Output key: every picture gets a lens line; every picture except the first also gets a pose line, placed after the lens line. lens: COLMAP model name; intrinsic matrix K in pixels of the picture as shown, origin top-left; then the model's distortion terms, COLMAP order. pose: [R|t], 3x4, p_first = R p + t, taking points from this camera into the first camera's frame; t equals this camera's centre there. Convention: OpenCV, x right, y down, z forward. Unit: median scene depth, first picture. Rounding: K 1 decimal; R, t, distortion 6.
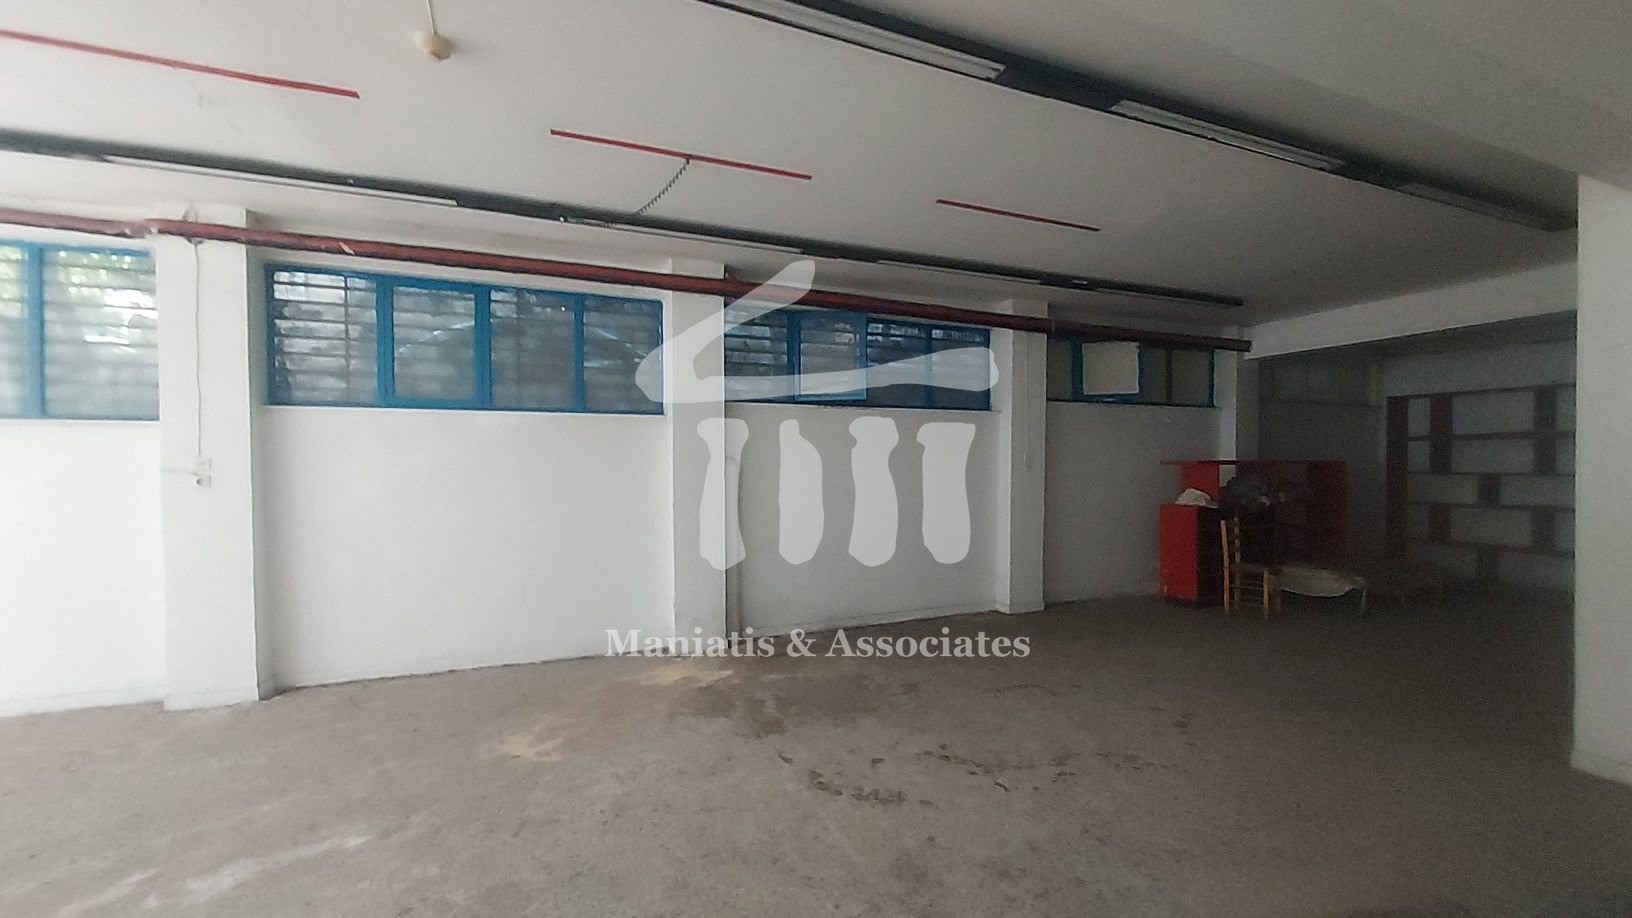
lens RADIAL K [[655.1, 0, 846.6], [0, 655.1, 474.6], [0, 0, 1]] dist [-0.001744, -0.001008]
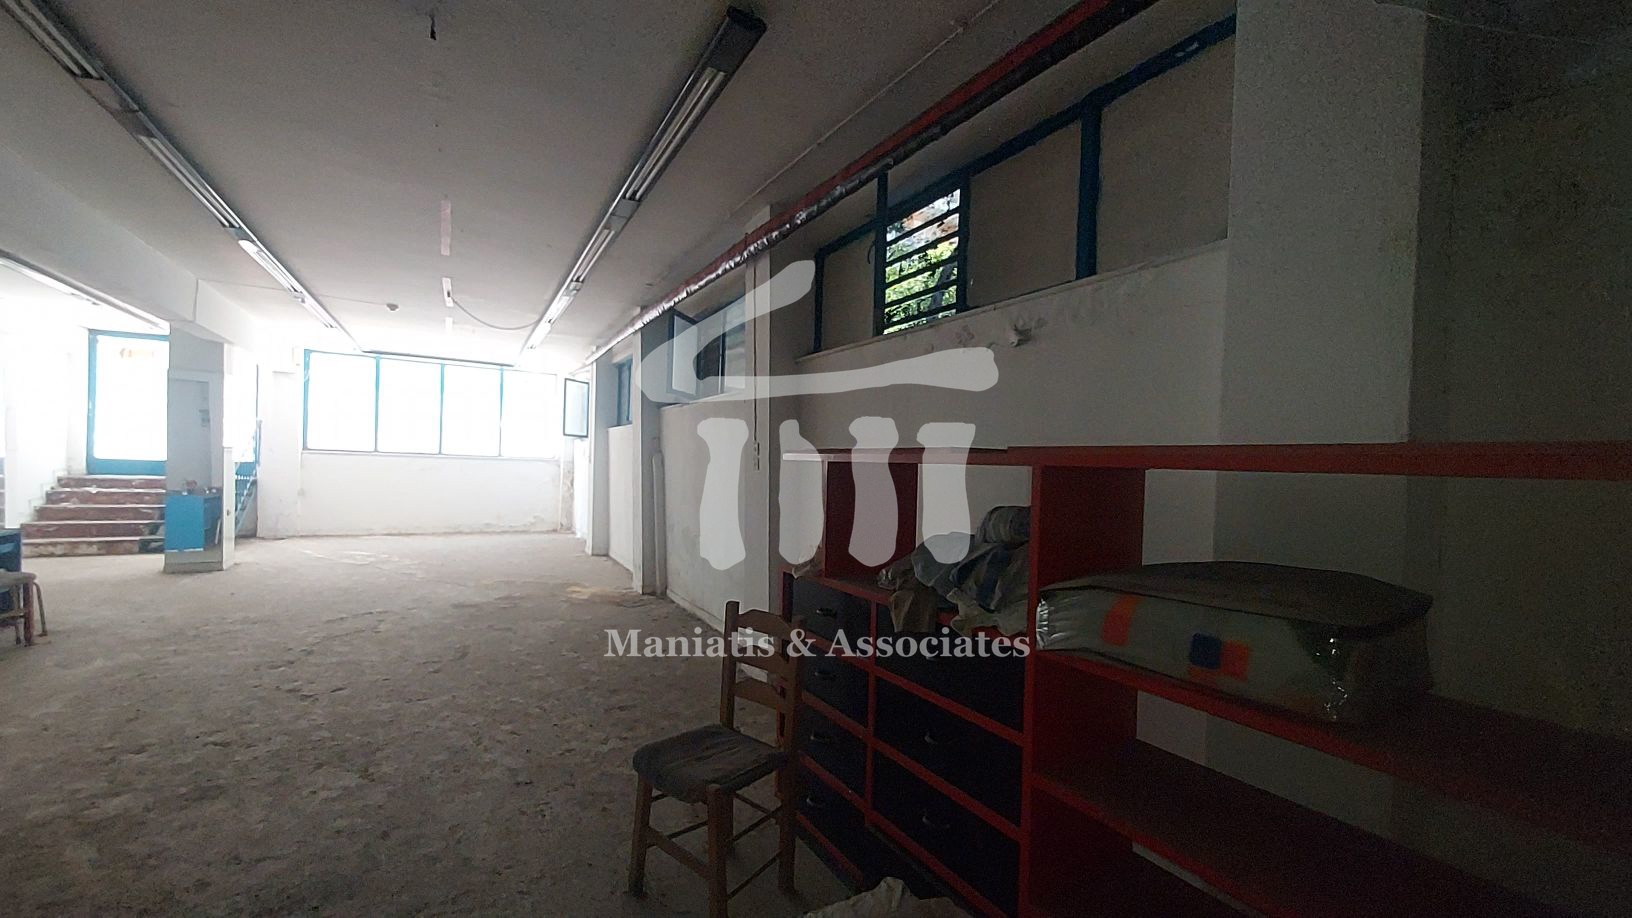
lens RADIAL K [[661.2, 0, 841.3], [0, 661.2, 472.1], [0, 0, 1]] dist [-0.001115, -0.000683]
pose [[0.112610, 0.018111, -0.993474, 1.575572], [-0.049273, 0.998706, 0.012622, -0.021983], [0.992417, 0.047530, 0.113357, 1.657423]]
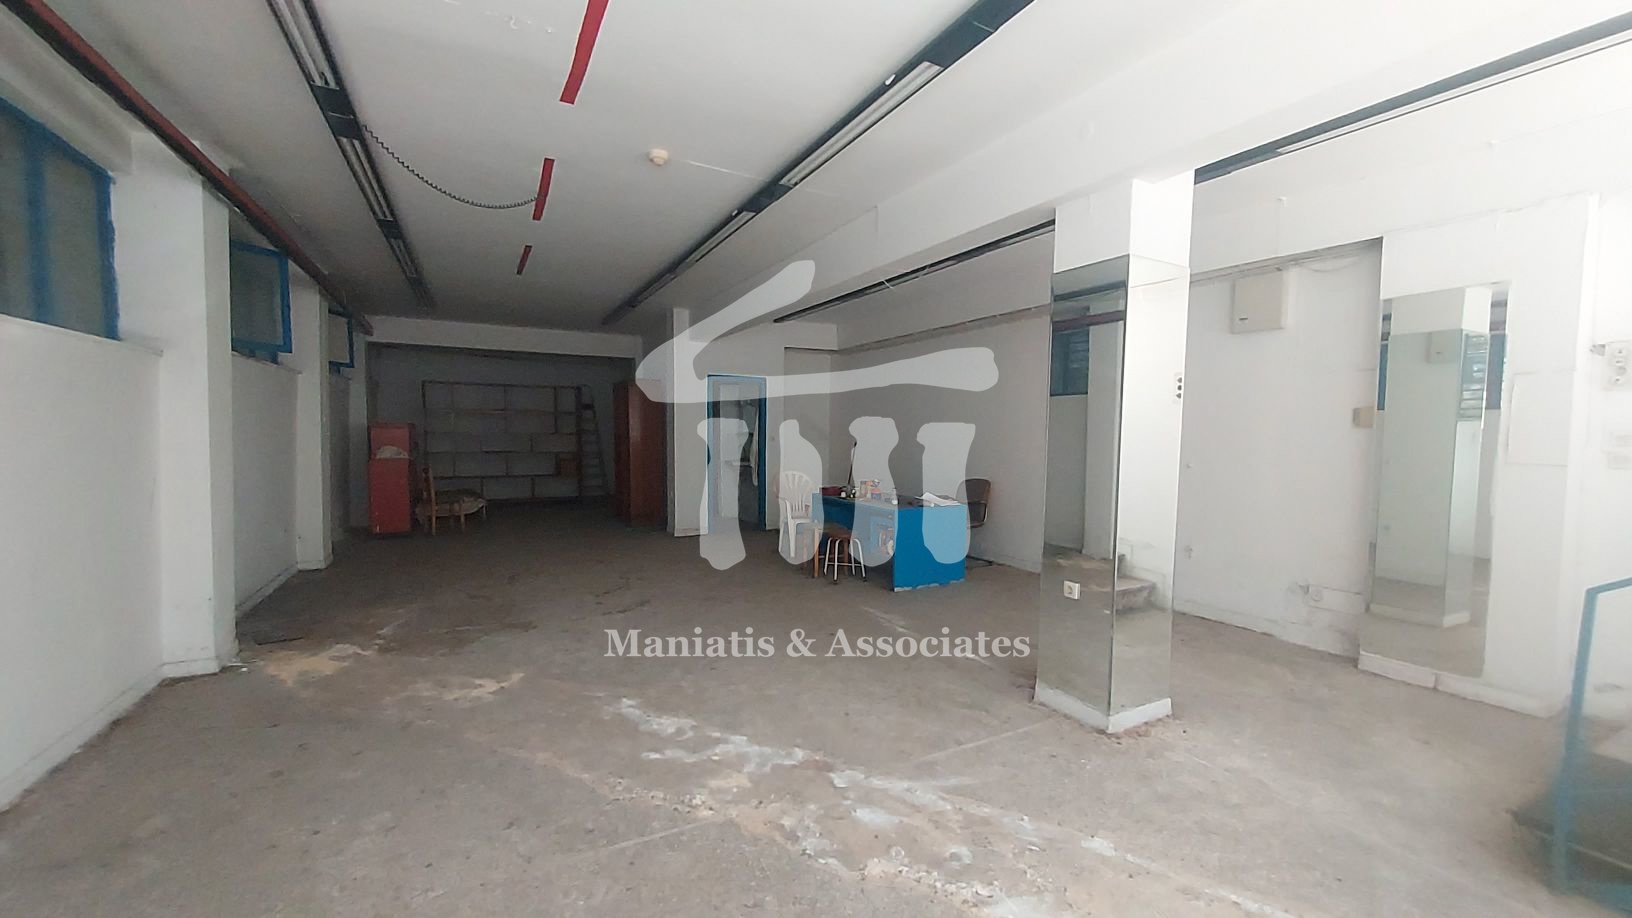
lens RADIAL K [[646.0, 0, 841.2], [0, 646.0, 474.9], [0, 0, 1]] dist [-0.000228, -0.003097]
pose [[-0.090650, -0.067420, 0.993598, -1.368699], [0.010127, 0.997592, 0.068615, 0.003364], [-0.995831, 0.016282, -0.089749, 0.443275]]
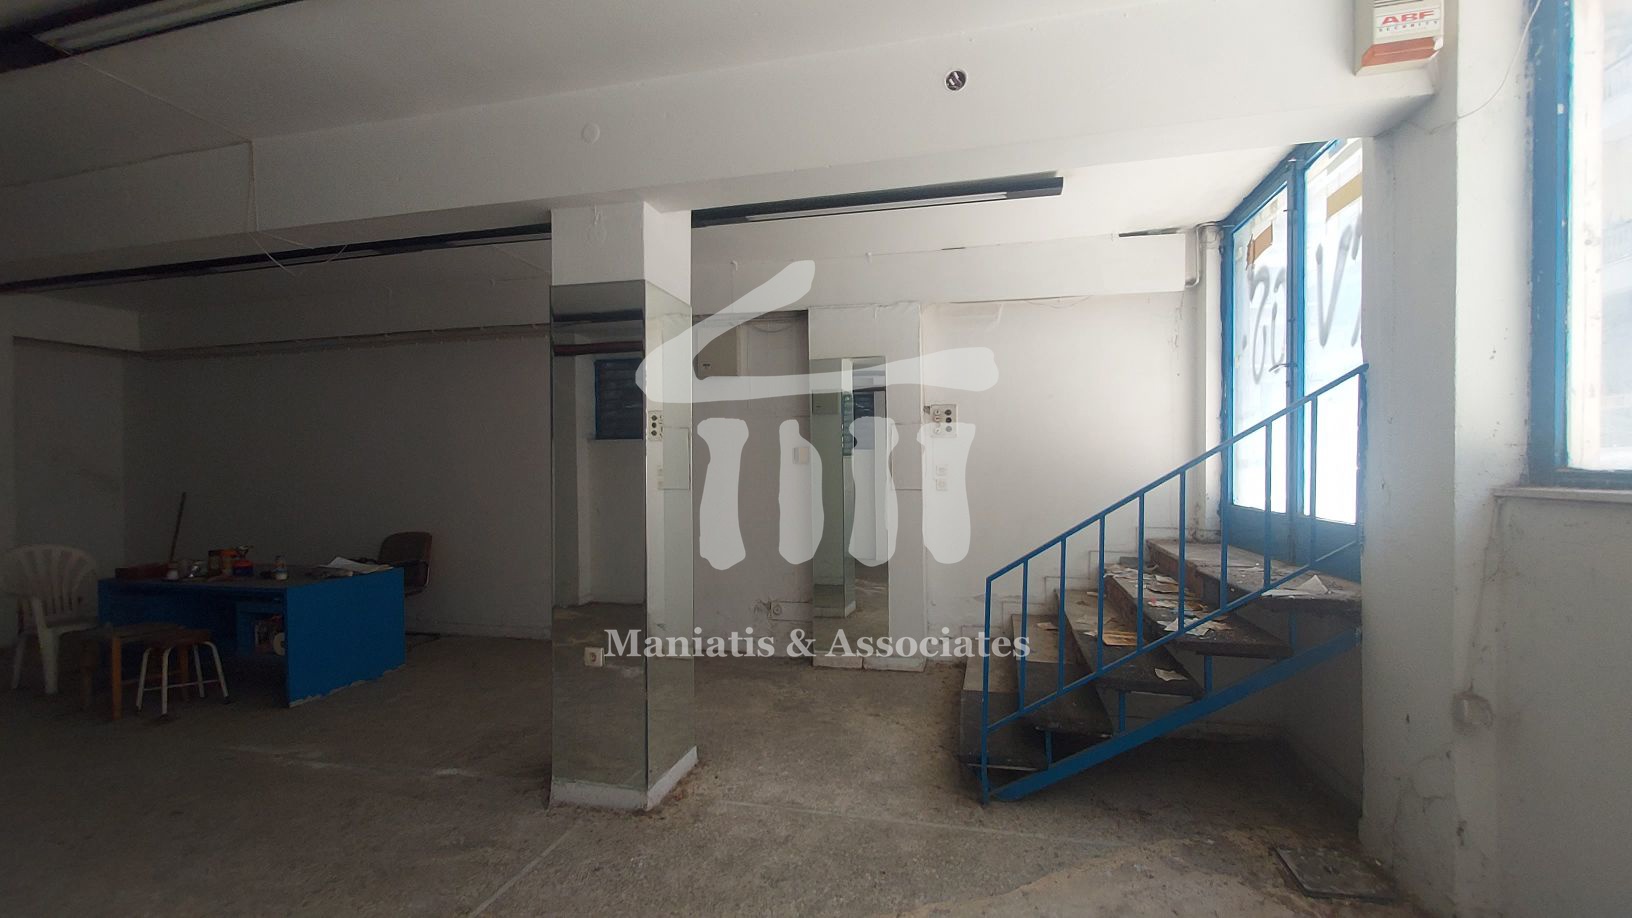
lens RADIAL K [[646.0, 0, 841.2], [0, 646.0, 474.9], [0, 0, 1]] dist [-0.000228, -0.003097]
pose [[-0.801154, 0.001066, 0.598457, -1.222525], [0.019456, 0.999516, 0.024266, -0.000477], [-0.598142, 0.031085, -0.800787, 0.474810]]
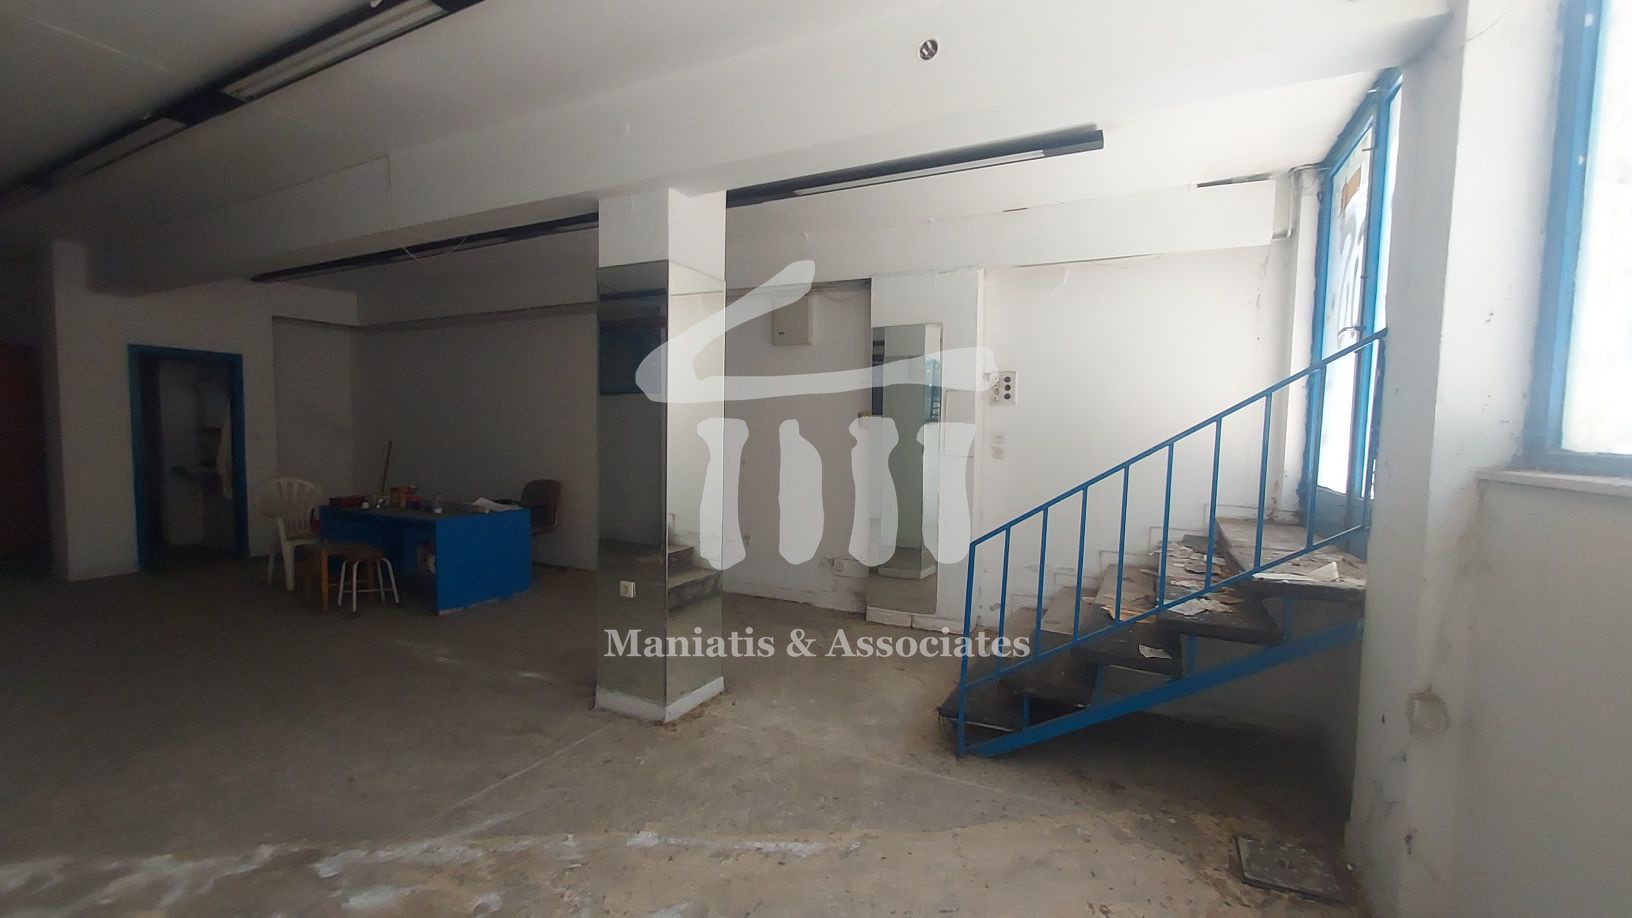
lens RADIAL K [[647.4, 0, 843.9], [0, 647.4, 475.7], [0, 0, 1]] dist [-0.001278, -0.002996]
pose [[-0.646018, -0.059213, 0.761022, -1.382764], [-0.001281, 0.997069, 0.076492, 0.002145], [-0.763321, 0.048441, -0.644200, 0.391037]]
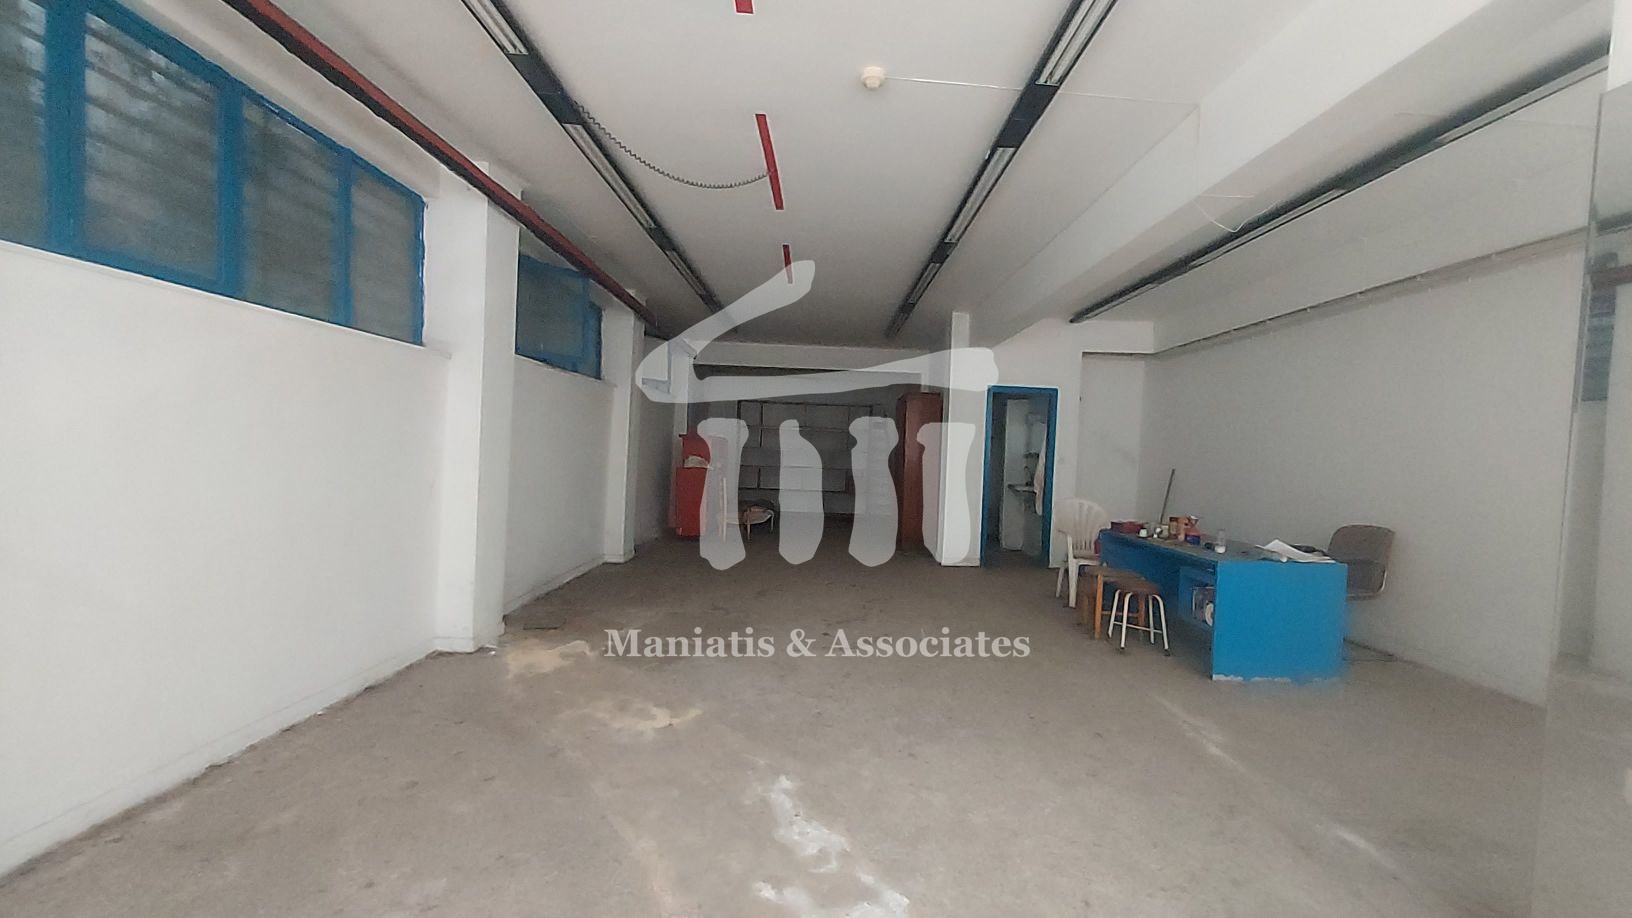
lens RADIAL K [[645.7, 0, 841.4], [0, 645.7, 474.8], [0, 0, 1]] dist [0.002082, -0.000461]
pose [[0.374109, -0.019832, 0.927173, -1.080140], [-0.017586, 0.999440, 0.028473, 0.030902], [-0.927218, -0.026957, 0.373551, 0.363795]]
